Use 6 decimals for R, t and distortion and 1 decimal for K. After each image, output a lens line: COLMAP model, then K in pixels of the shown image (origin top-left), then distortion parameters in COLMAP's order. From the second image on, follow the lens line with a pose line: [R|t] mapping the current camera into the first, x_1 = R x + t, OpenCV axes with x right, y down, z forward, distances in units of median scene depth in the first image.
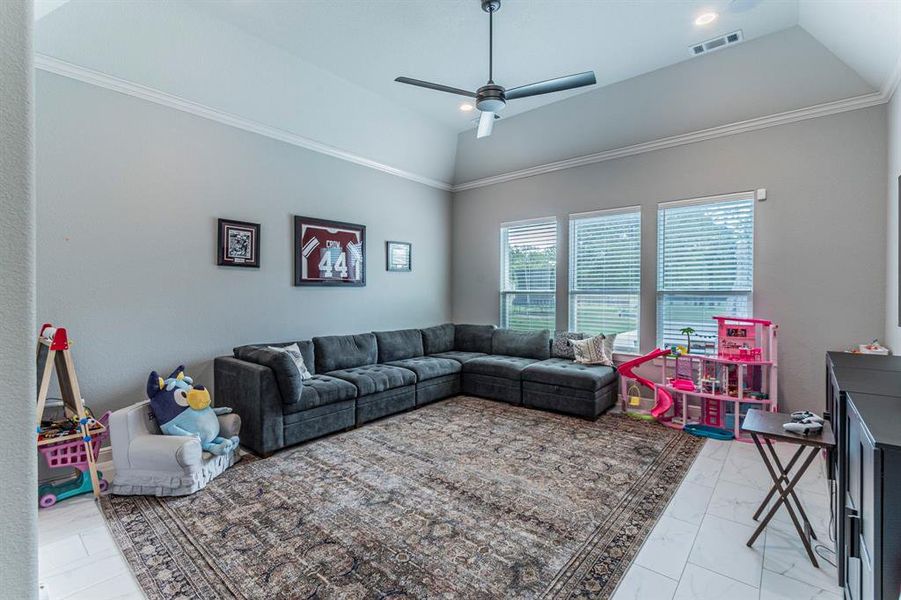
lens RADIAL K [[408.7, 0, 447.9], [0, 408.7, 295.2], [0, 0, 1]] dist [0.004488, -0.000799]
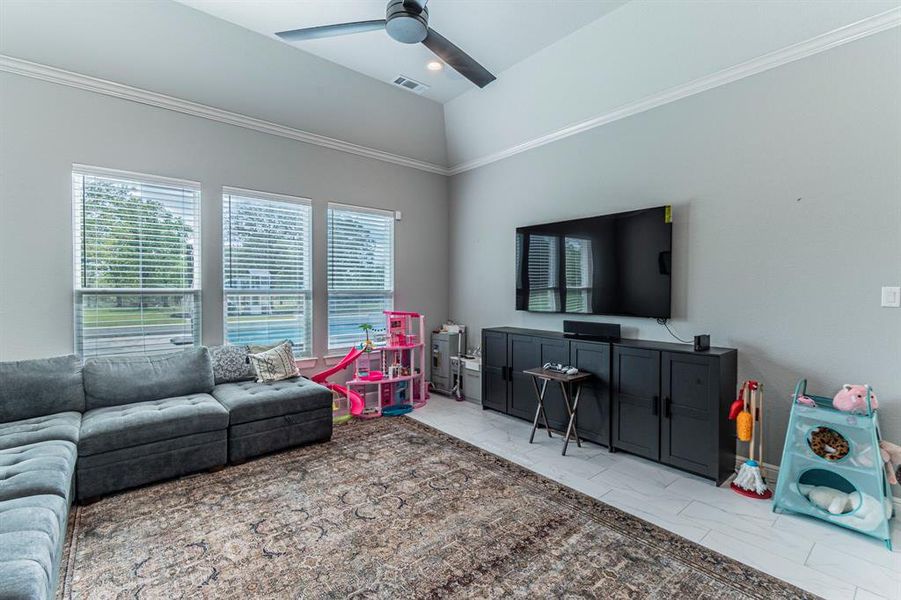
lens RADIAL K [[396.5, 0, 447.6], [0, 396.5, 298.4], [0, 0, 1]] dist [0.003872, -0.000025]
pose [[0.181445, -0.020663, 0.983184, -0.479946], [0.007515, 0.999779, 0.019625, -0.009704], [-0.983372, 0.003827, 0.181560, 0.680678]]
